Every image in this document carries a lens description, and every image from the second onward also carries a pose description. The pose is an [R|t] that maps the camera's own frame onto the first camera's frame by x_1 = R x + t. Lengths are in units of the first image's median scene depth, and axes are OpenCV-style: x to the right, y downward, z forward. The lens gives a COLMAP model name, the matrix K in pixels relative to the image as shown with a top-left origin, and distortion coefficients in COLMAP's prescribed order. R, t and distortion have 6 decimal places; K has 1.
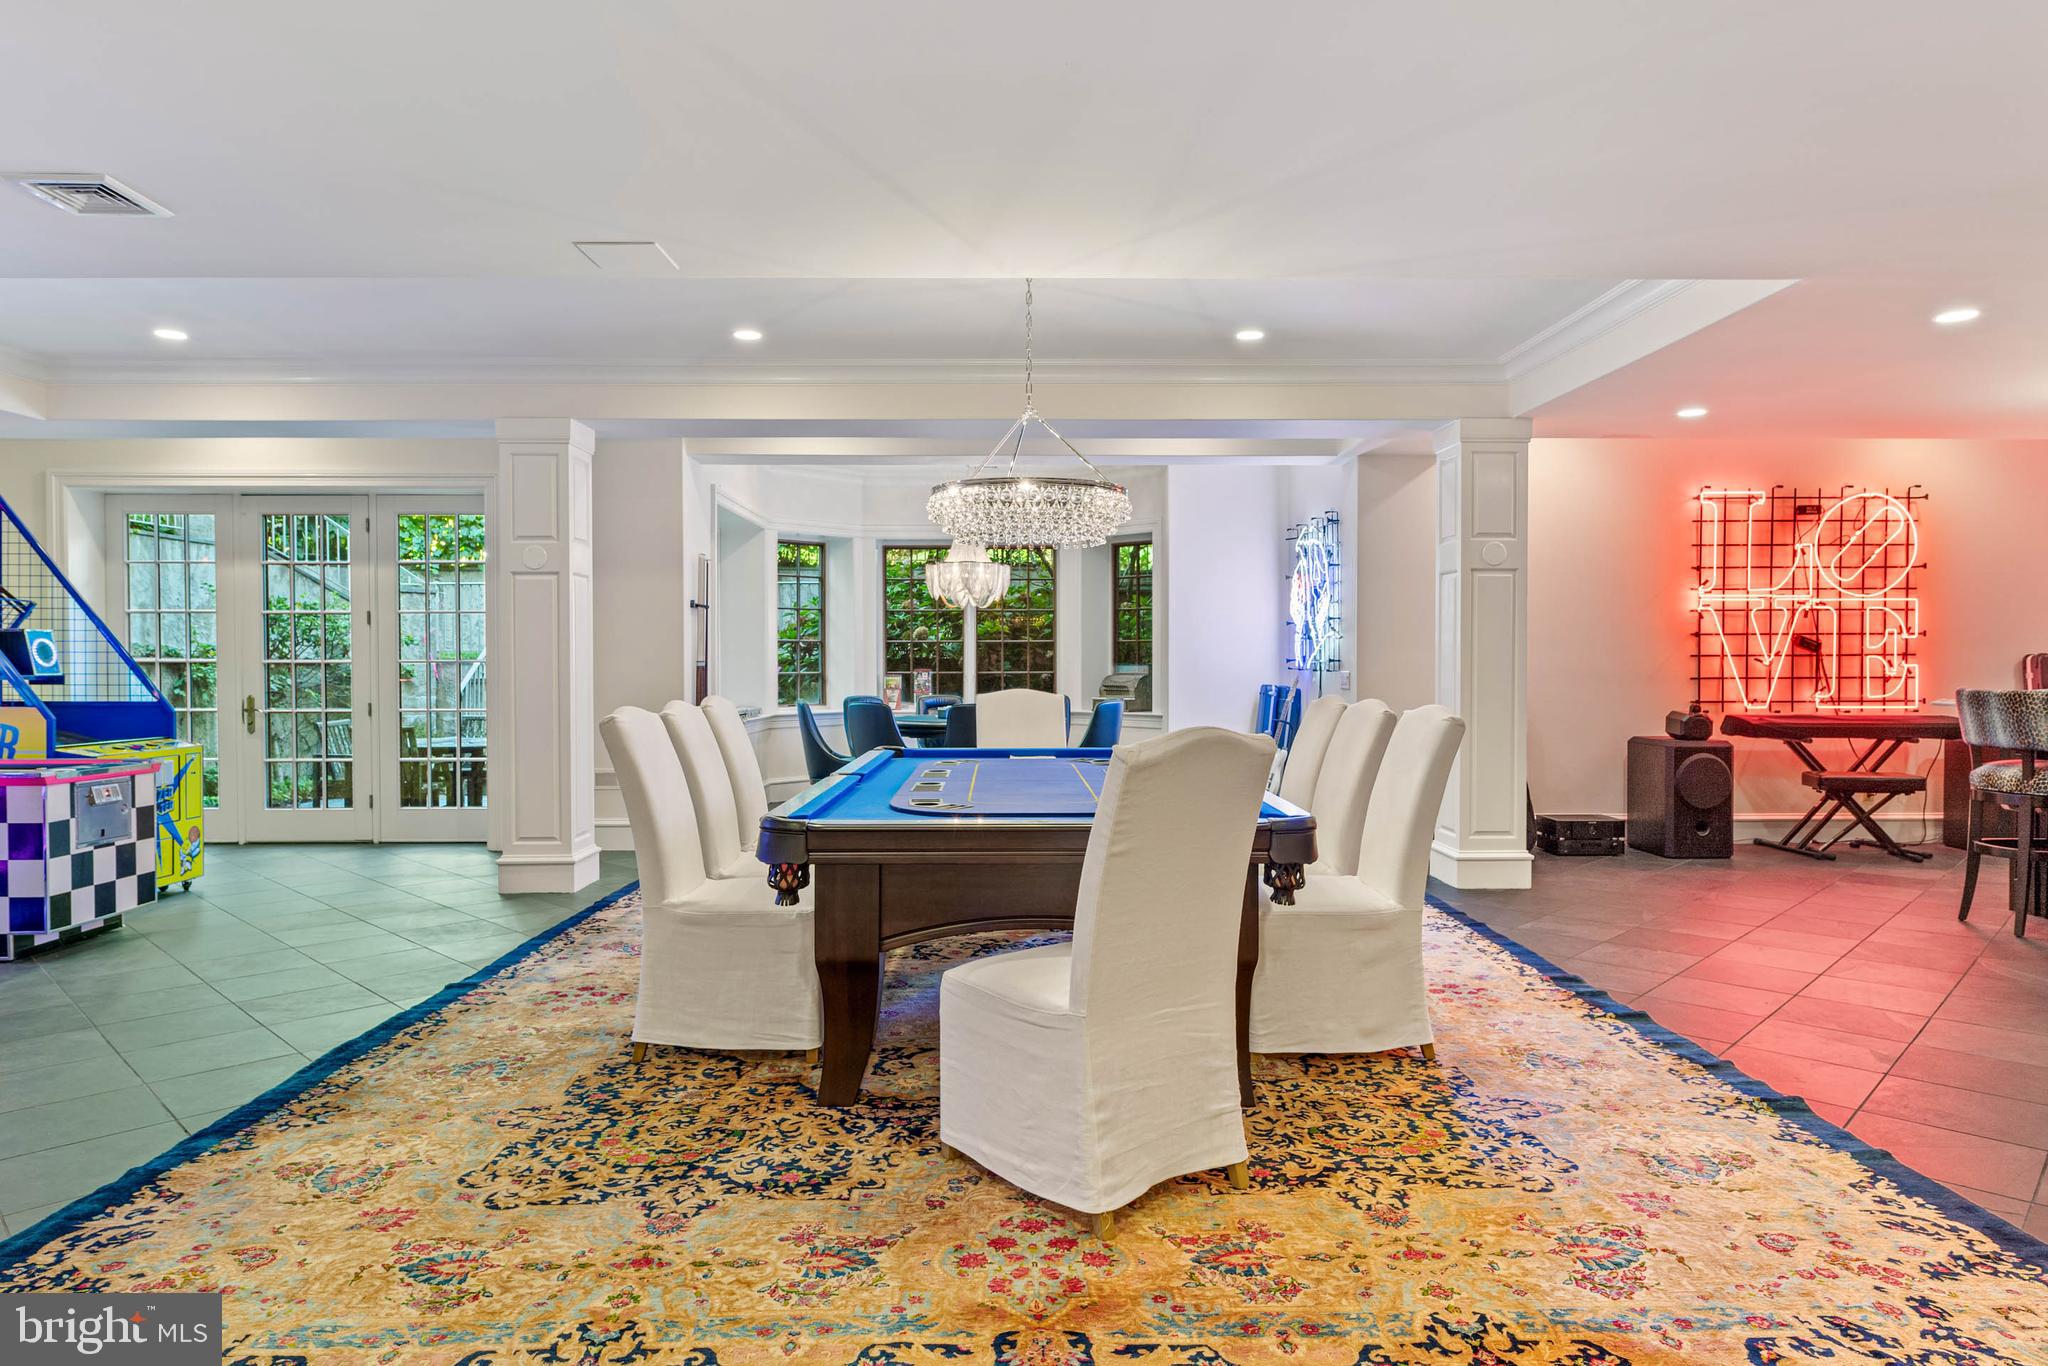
lens RADIAL K [[1195.7, 0, 1024.7], [0, 1195.7, 682.1], [0, 0, 1]] dist [-0.007378, -0.000587]
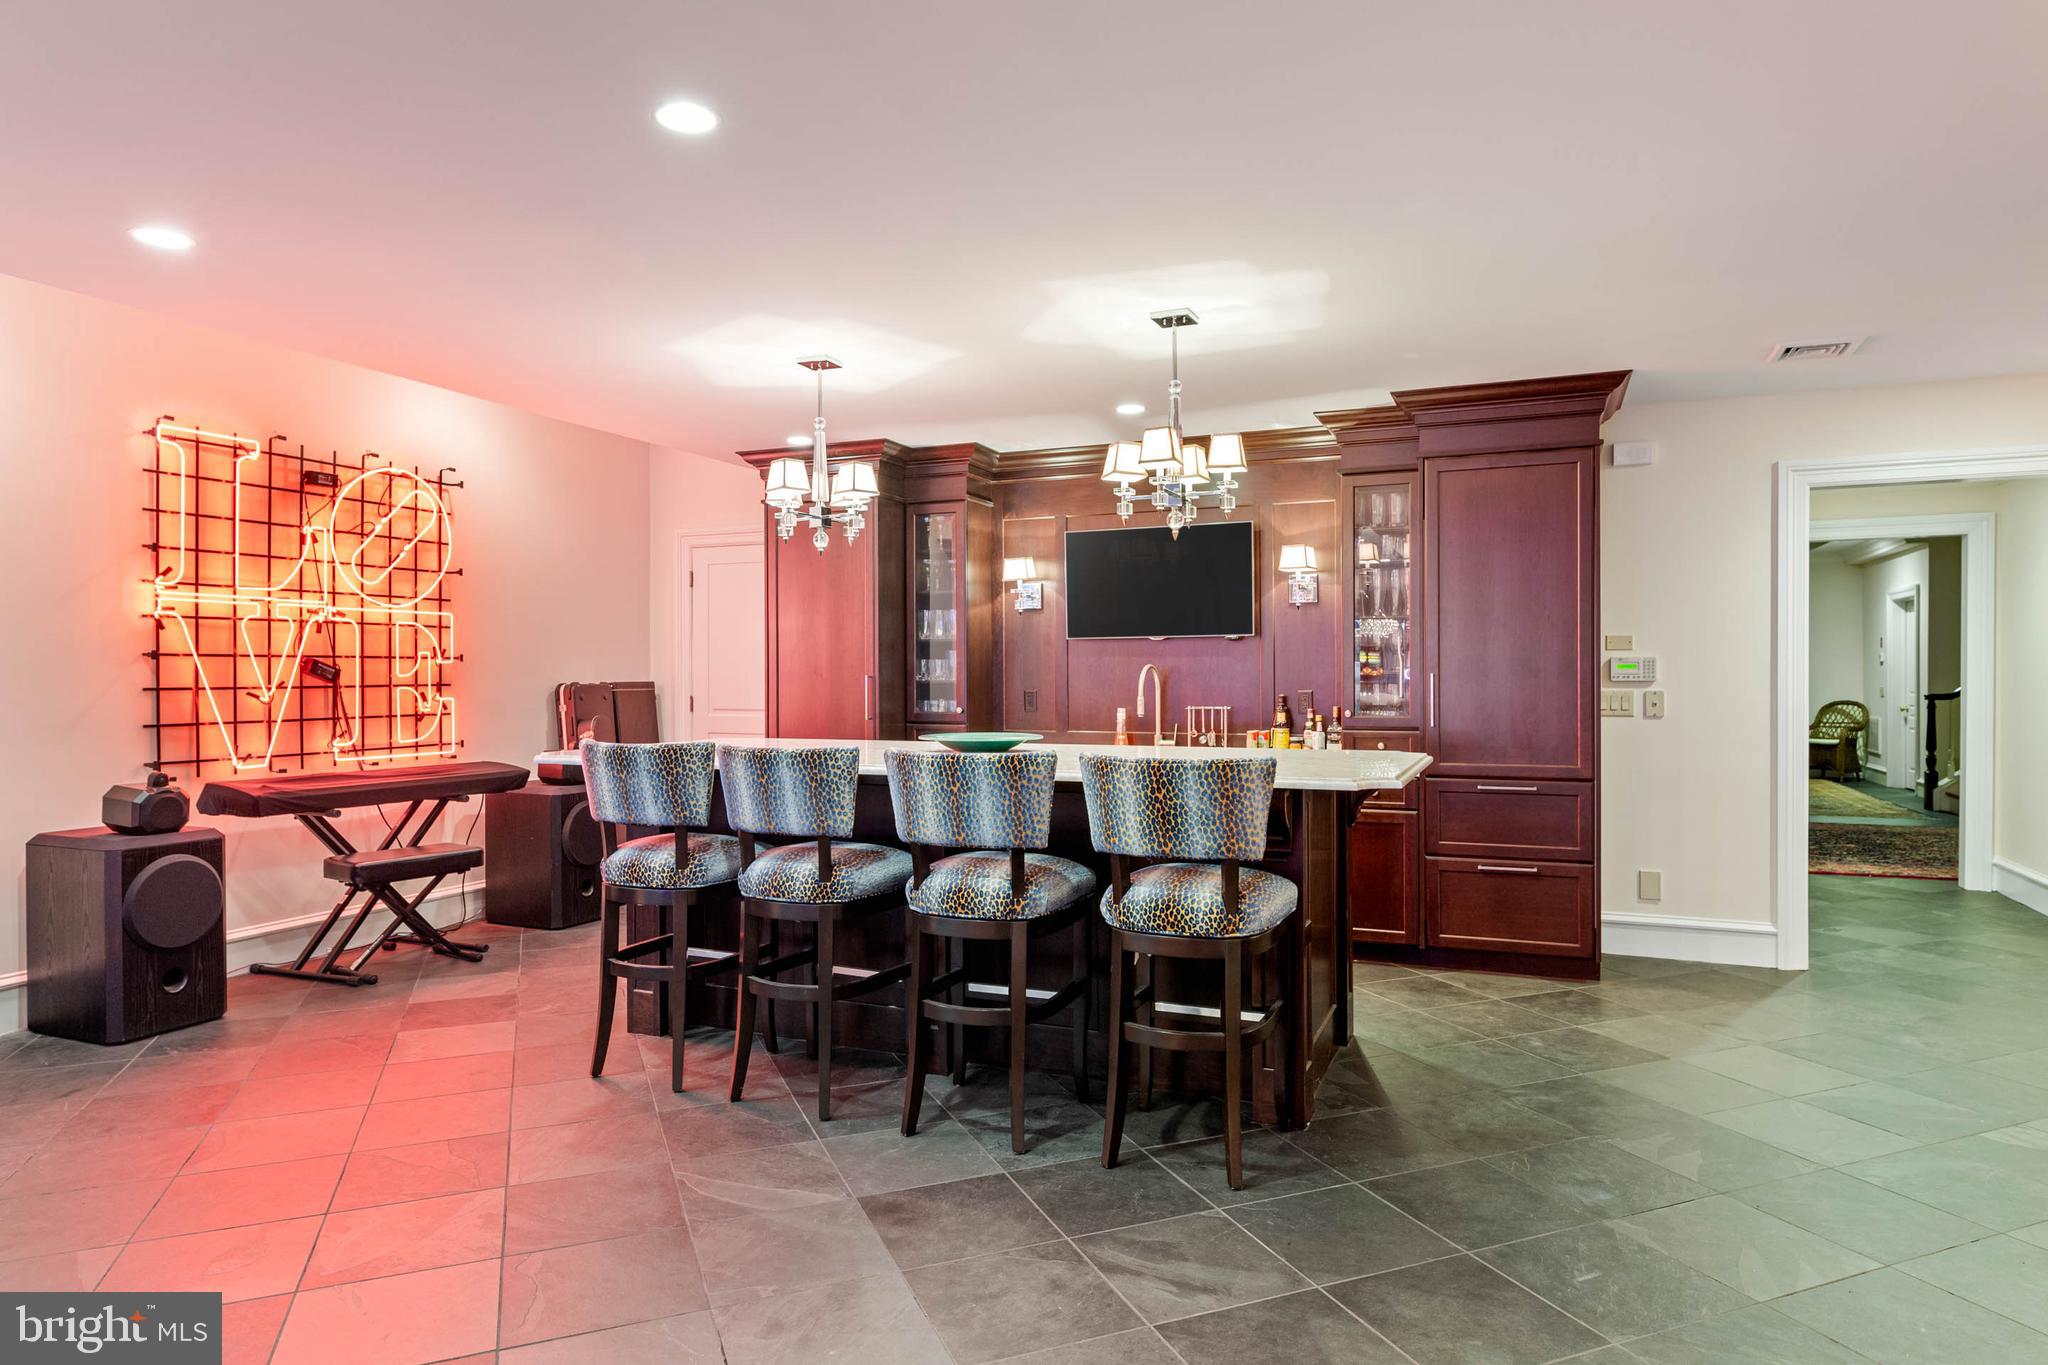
lens RADIAL K [[1195.7, 0, 1025.4], [0, 1195.7, 682.2], [0, 0, 1]] dist [-0.007378, -0.000587]
pose [[0.389592, -0.004708, 0.920975, 0.173609], [0.019385, 0.999807, -0.003090, -0.015188], [-0.920783, 0.019057, 0.389608, 0.347890]]
